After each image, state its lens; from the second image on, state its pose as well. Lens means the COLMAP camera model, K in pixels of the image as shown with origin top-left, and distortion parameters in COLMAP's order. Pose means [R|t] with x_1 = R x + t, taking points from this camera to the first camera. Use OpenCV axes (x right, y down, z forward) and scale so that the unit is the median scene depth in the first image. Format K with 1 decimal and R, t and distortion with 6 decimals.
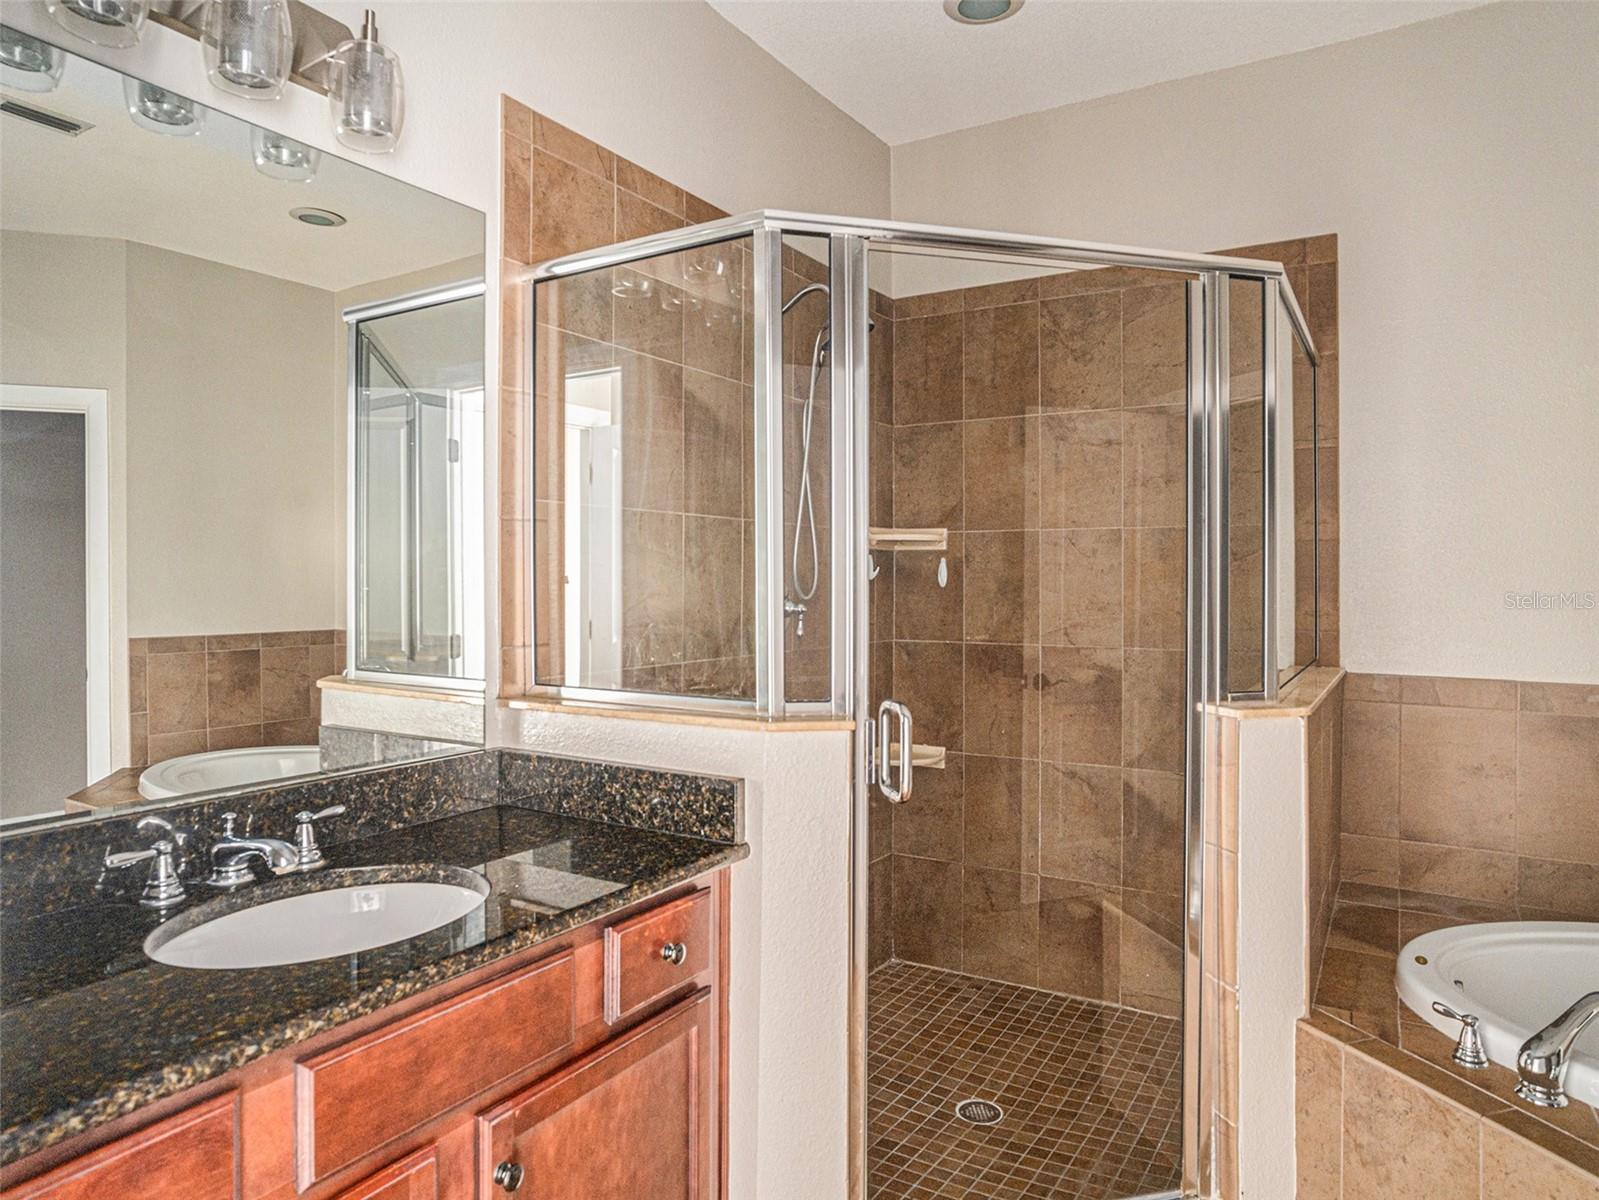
lens RADIAL K [[1034.8, 0, 799.5], [0, 1034.8, 600.0], [0, 0, 1]] dist [-0.005943, -0.000678]
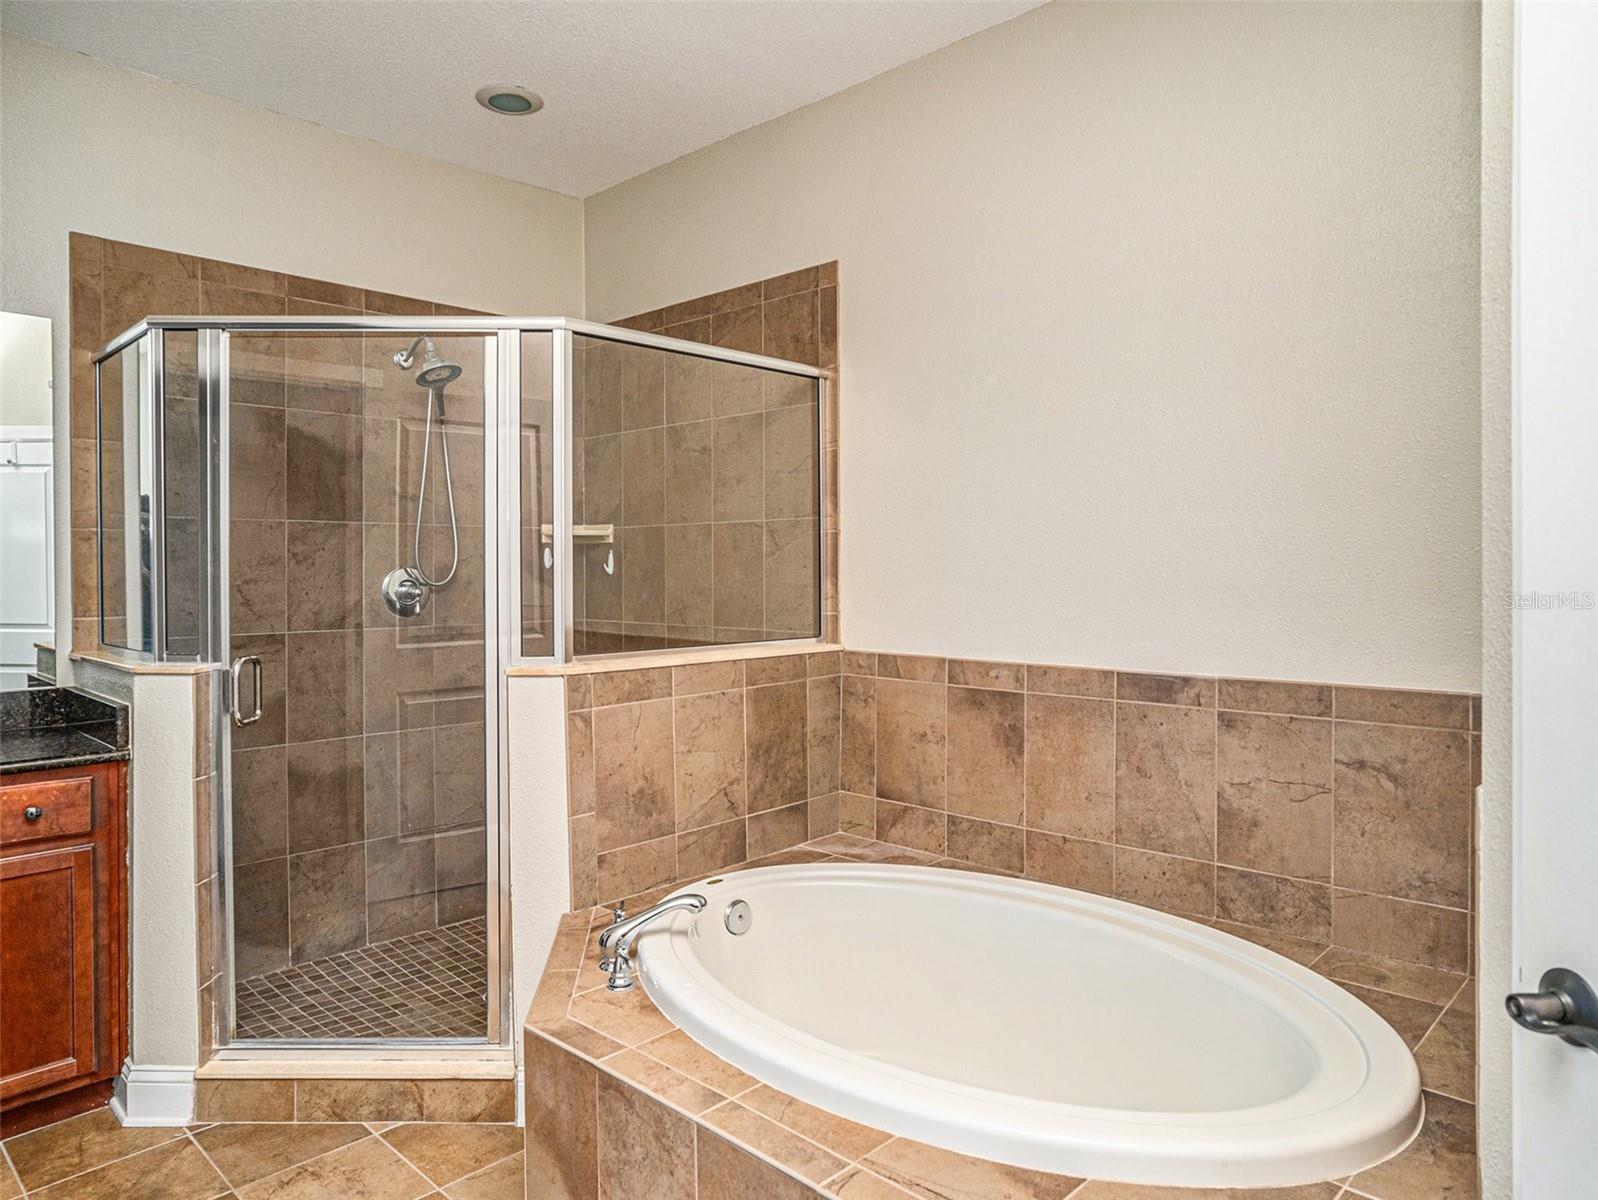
lens RADIAL K [[1034.2, 0, 799.0], [0, 1034.2, 600.0], [0, 0, 1]] dist [-0.005943, -0.000678]
pose [[0.972889, 0.000624, -0.231271, 0.759628], [0.003310, 0.999856, 0.016625, -0.002611], [0.231249, -0.016940, 0.972747, -0.117846]]
